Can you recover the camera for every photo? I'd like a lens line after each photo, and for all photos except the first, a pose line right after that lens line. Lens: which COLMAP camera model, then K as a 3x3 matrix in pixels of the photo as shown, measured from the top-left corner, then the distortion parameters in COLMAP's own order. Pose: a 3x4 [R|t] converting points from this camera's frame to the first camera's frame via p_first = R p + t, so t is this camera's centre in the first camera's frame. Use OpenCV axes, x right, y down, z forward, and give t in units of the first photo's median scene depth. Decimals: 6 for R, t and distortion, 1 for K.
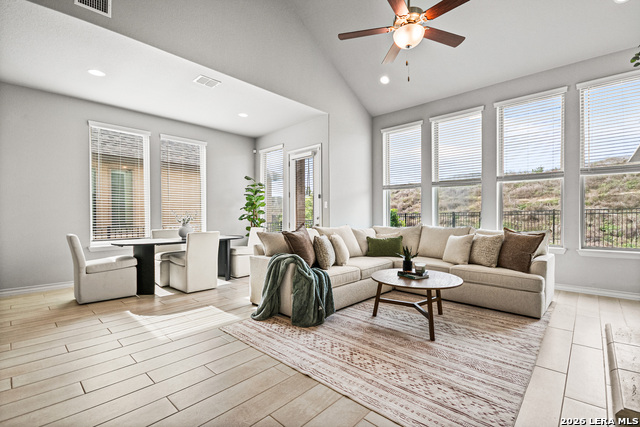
lens RADIAL K [[288.1, 0, 326.1], [0, 288.1, 215.9], [0, 0, 1]] dist [-0.000462, 0.000040]
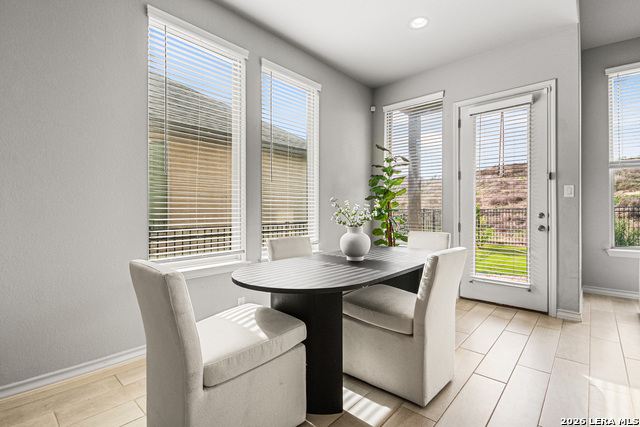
lens RADIAL K [[299.0, 0, 321.7], [0, 299.0, 210.4], [0, 0, 1]] dist [-0.000988, -0.000211]
pose [[0.999845, 0.004213, 0.017105, -0.835011], [-0.004156, 0.999986, -0.003324, 0.002531], [-0.017119, 0.003253, 0.999848, 0.782490]]
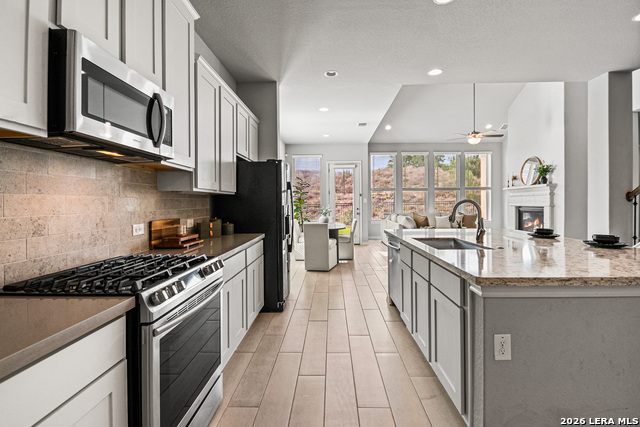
lens RADIAL K [[297.9, 0, 323.5], [0, 297.9, 203.5], [0, 0, 1]] dist [0.000024, 0.000286]
pose [[0.750478, -0.001626, 0.660893, -2.176061], [0.005039, 0.999982, -0.003262, -0.032199], [-0.660876, 0.005778, 0.750473, -0.113194]]
